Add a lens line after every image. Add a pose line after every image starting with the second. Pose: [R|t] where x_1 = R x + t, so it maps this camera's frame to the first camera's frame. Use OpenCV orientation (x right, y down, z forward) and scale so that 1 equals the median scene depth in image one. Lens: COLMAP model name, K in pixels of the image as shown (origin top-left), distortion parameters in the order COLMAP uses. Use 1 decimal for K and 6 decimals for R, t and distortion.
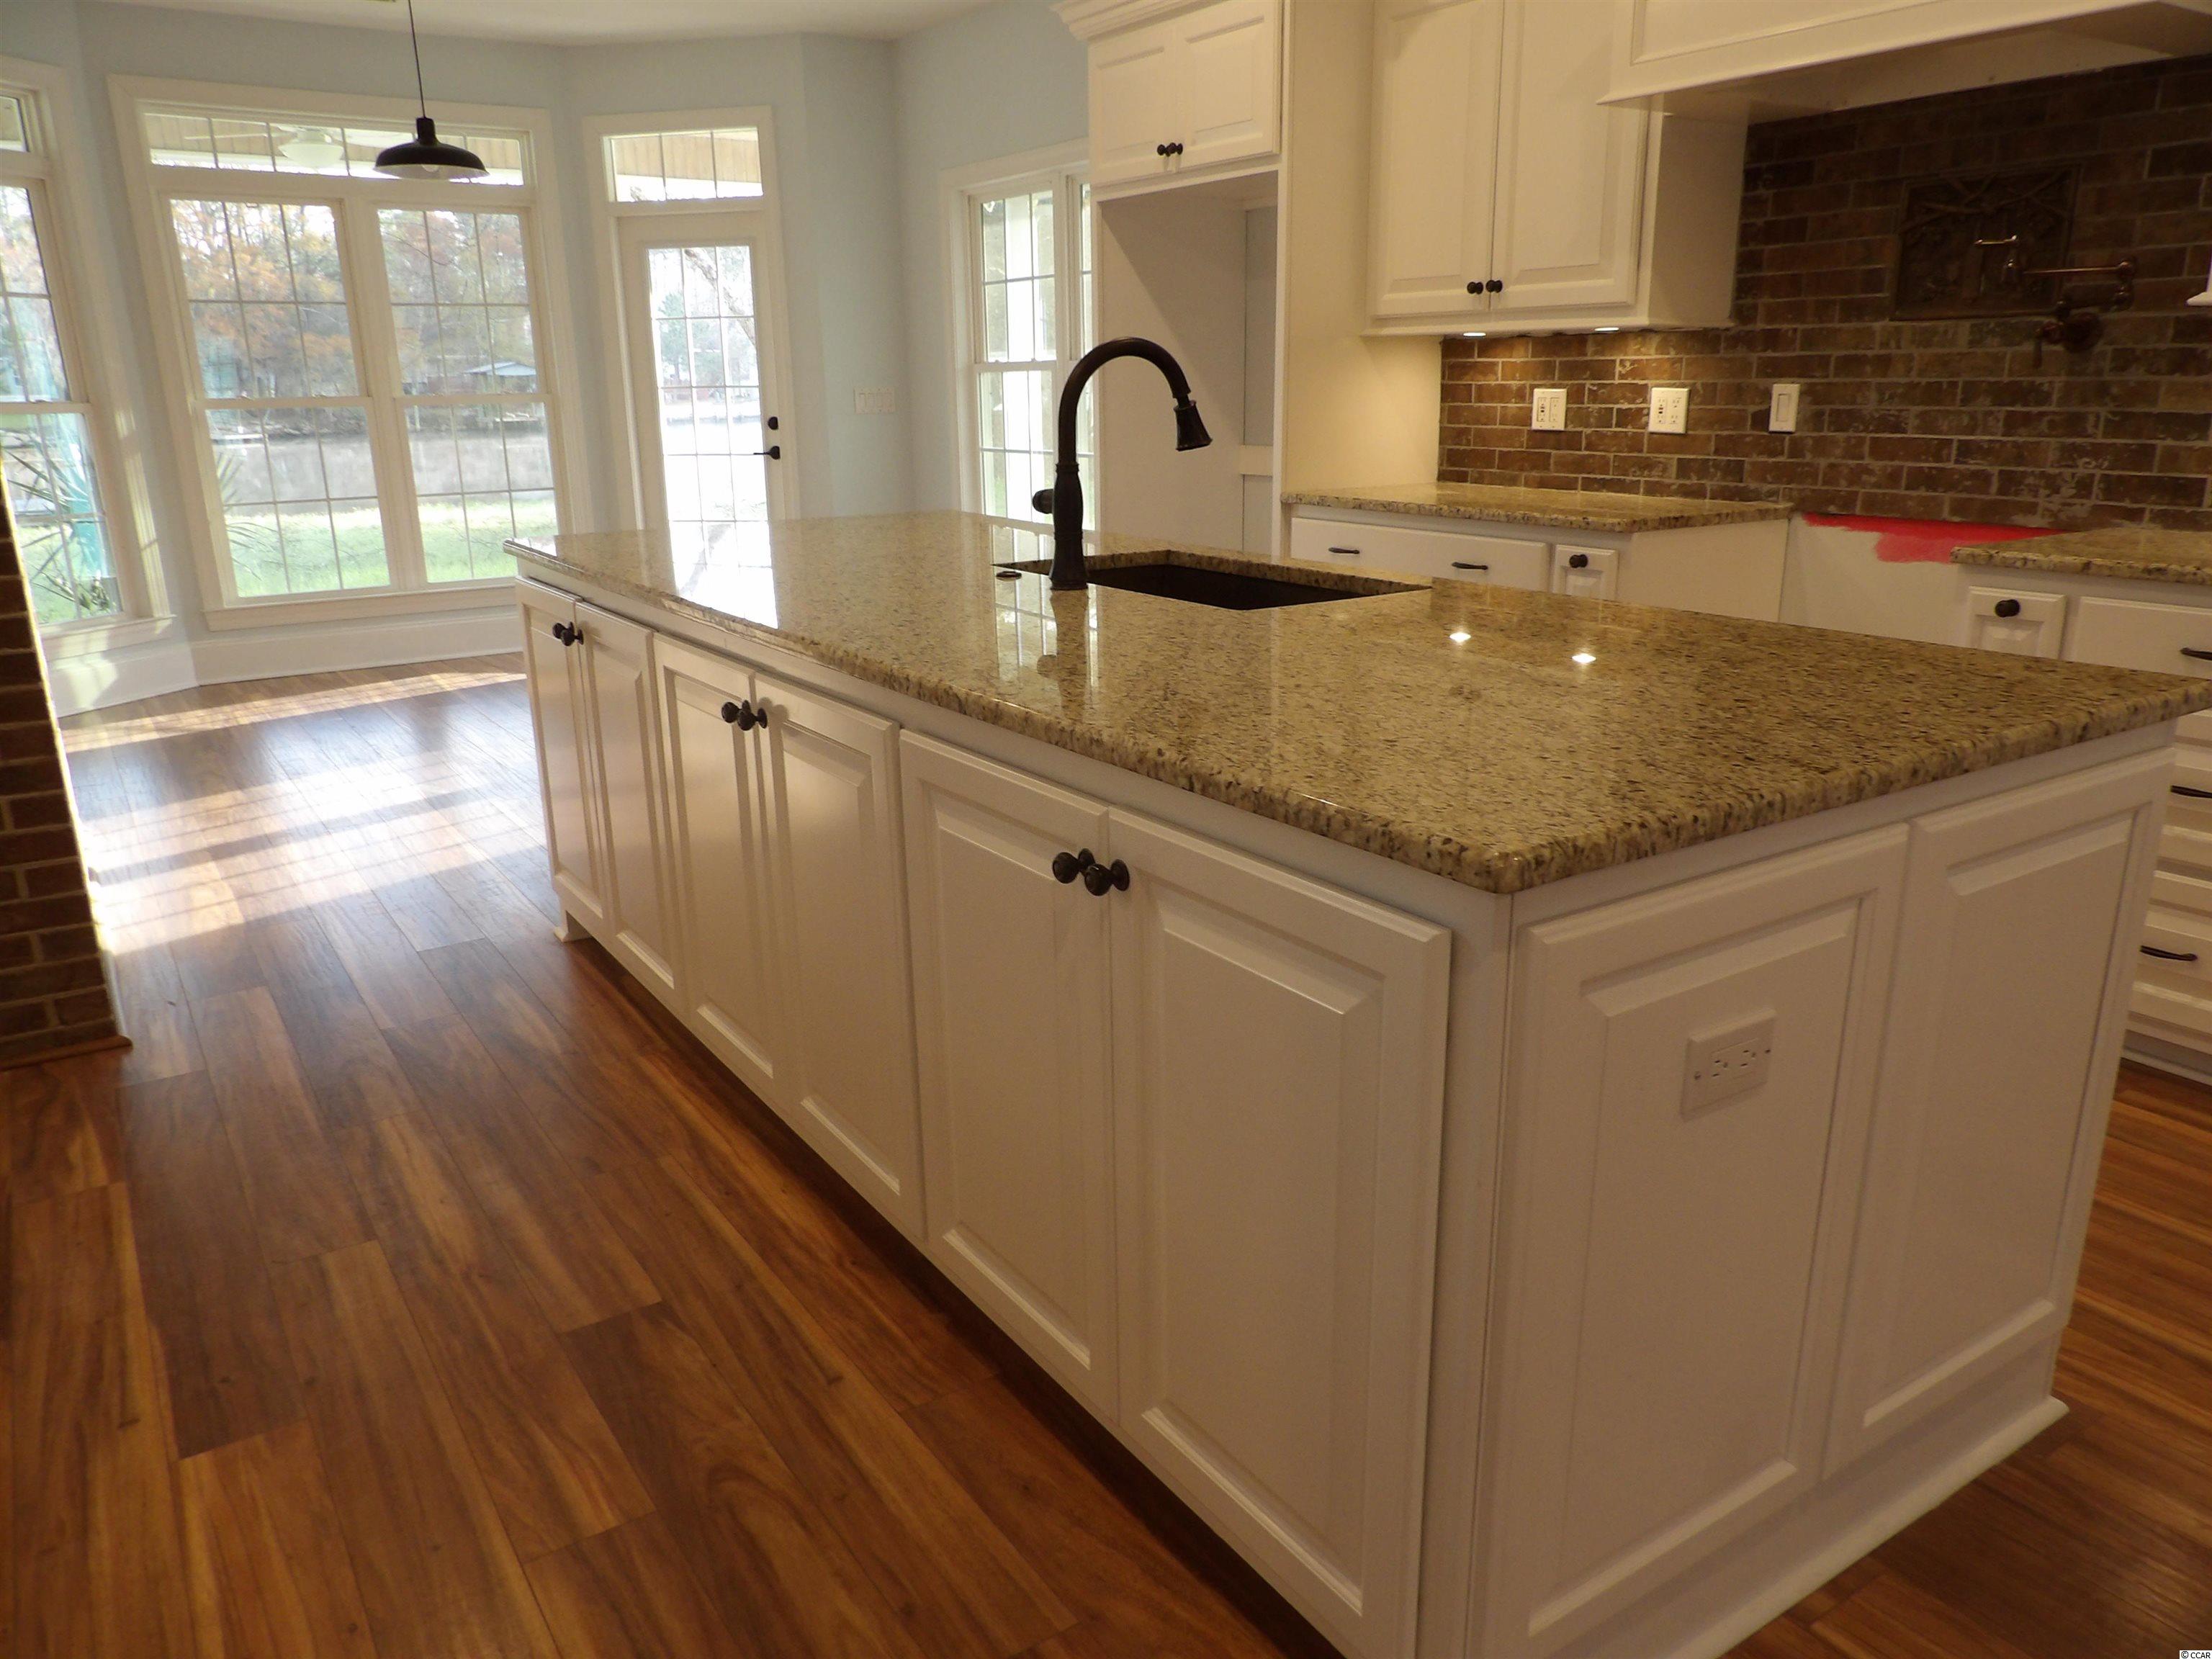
lens RADIAL K [[1589.2, 0, 1101.4], [0, 1589.2, 848.7], [0, 0, 1]] dist [-0.035147, 0.041287]
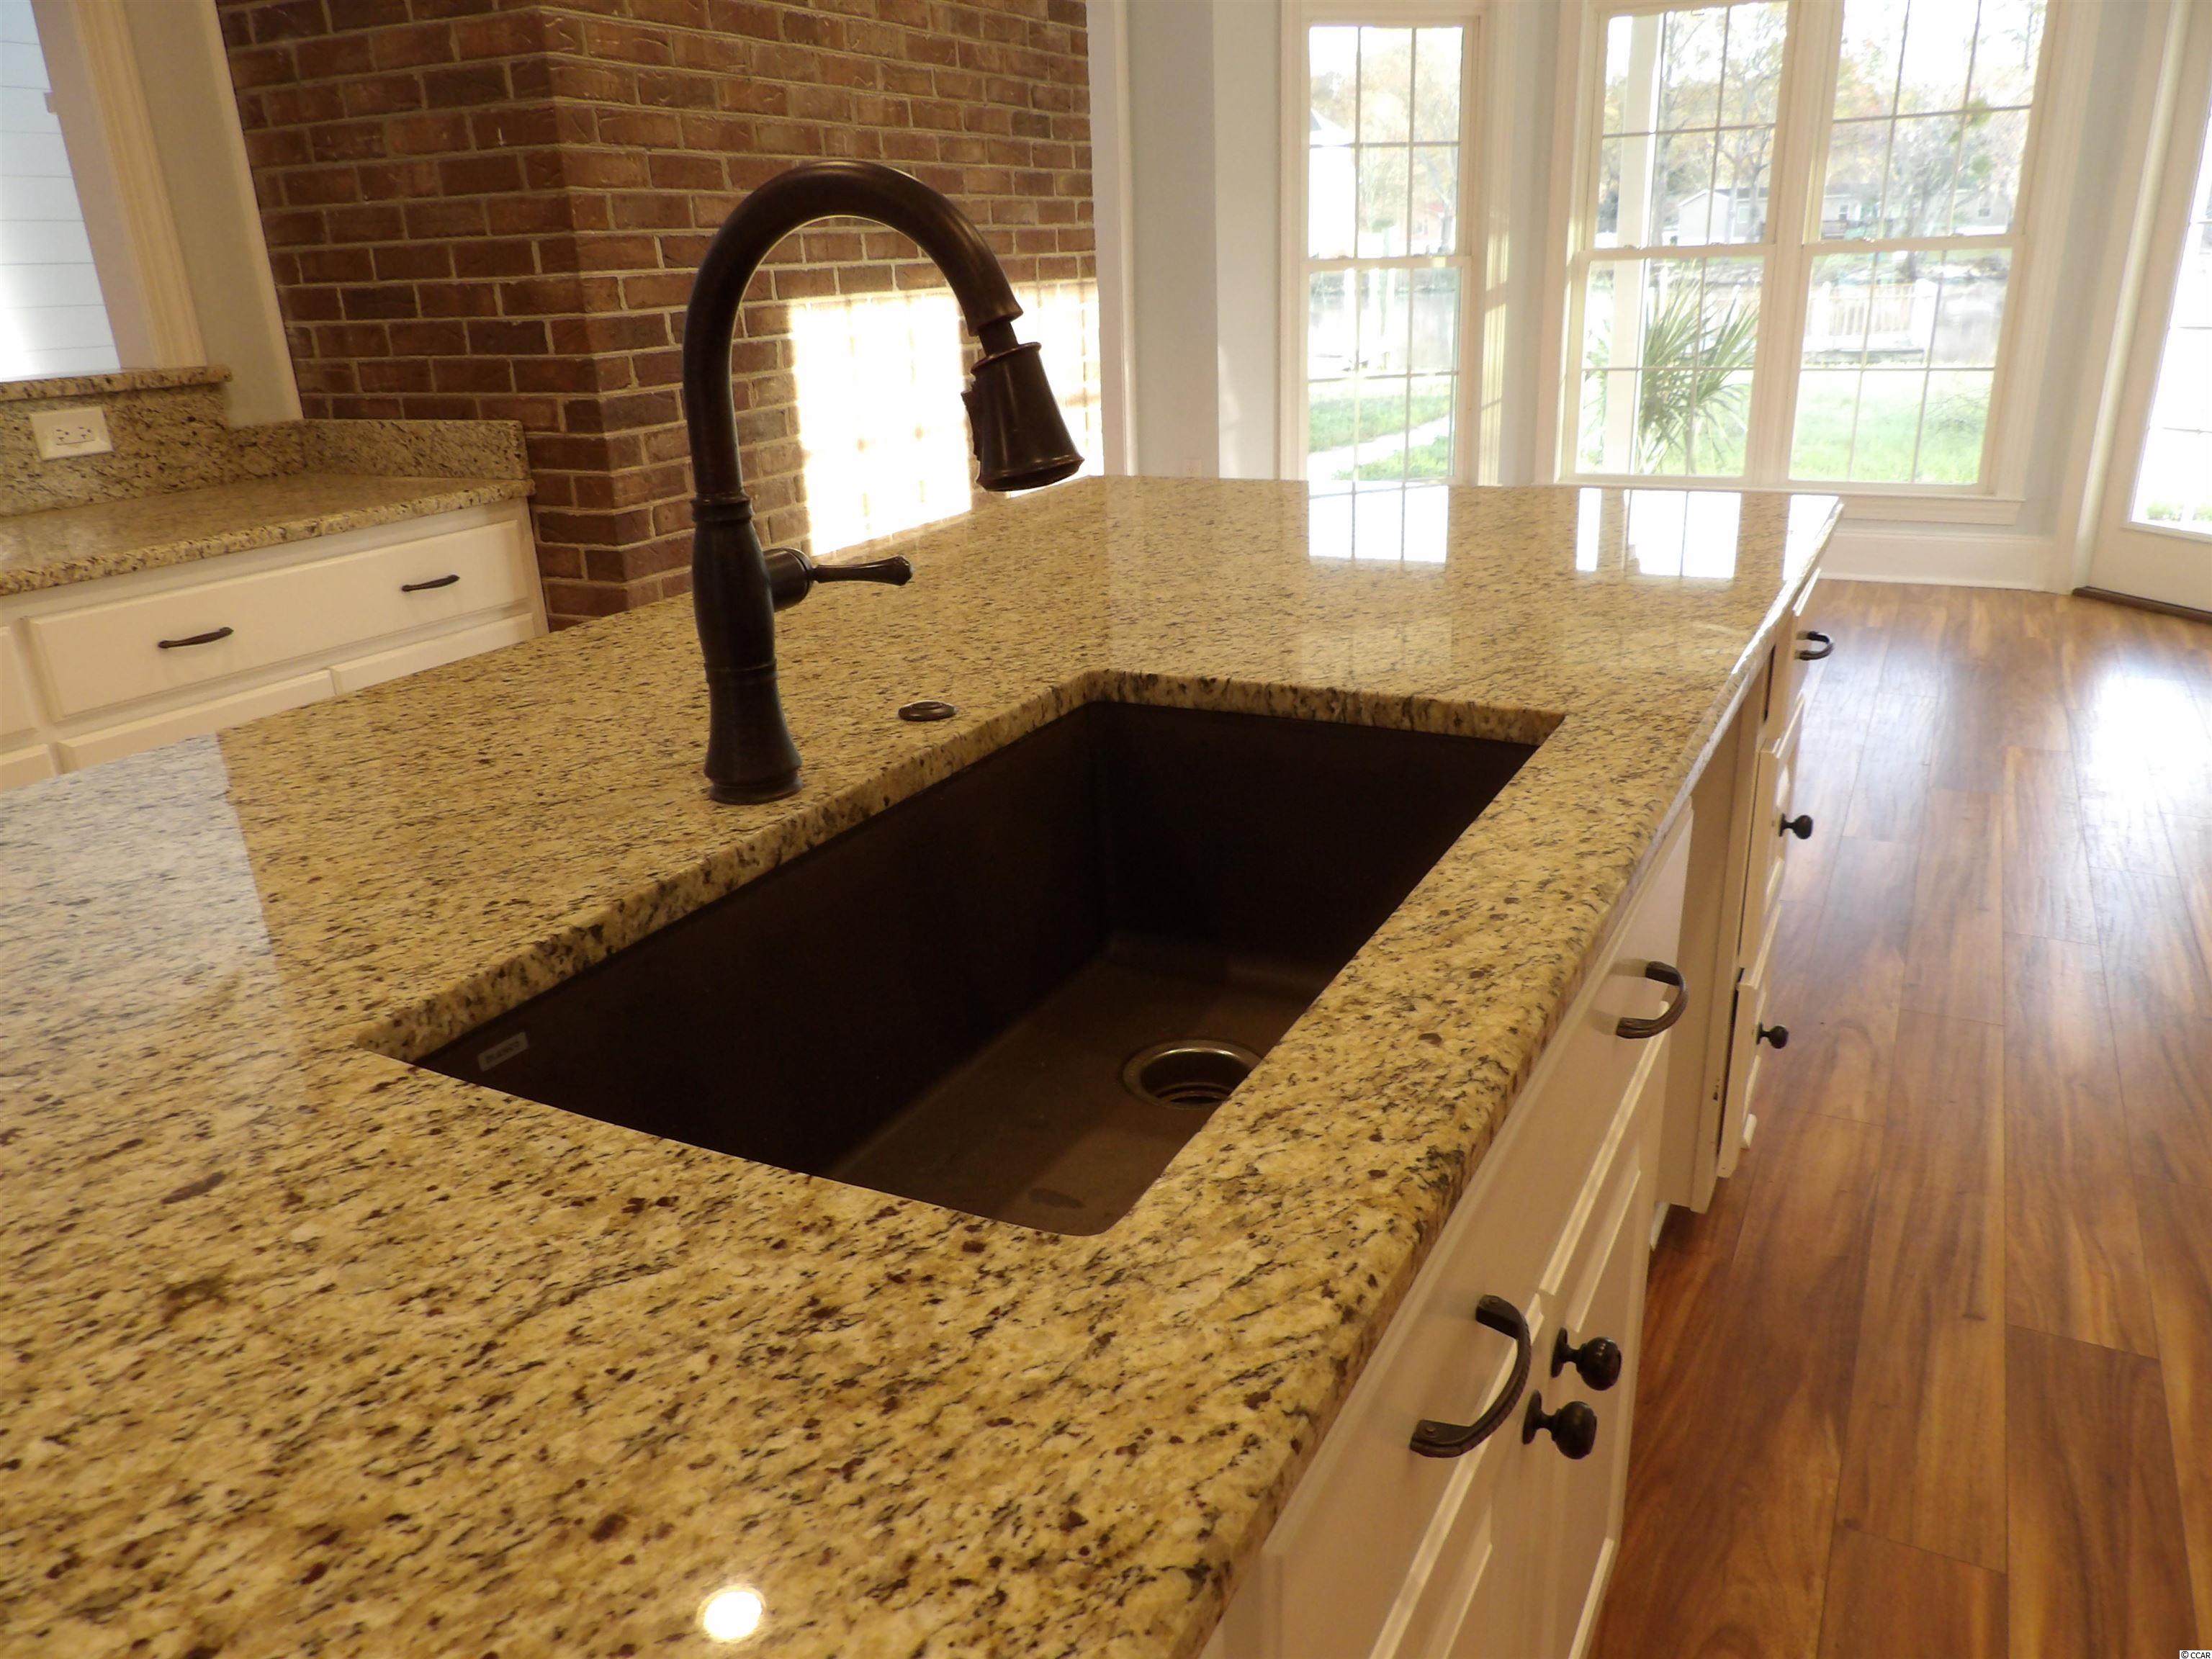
lens RADIAL K [[1589.2, 0, 1109.6], [0, 1589.2, 851.0], [0, 0, 1]] dist [-0.035147, 0.041287]
pose [[0.480575, 0.302657, -0.823072, 0.269038], [-0.219589, 0.950188, 0.221186, -0.183963], [0.849016, 0.074441, 0.523097, 0.601804]]
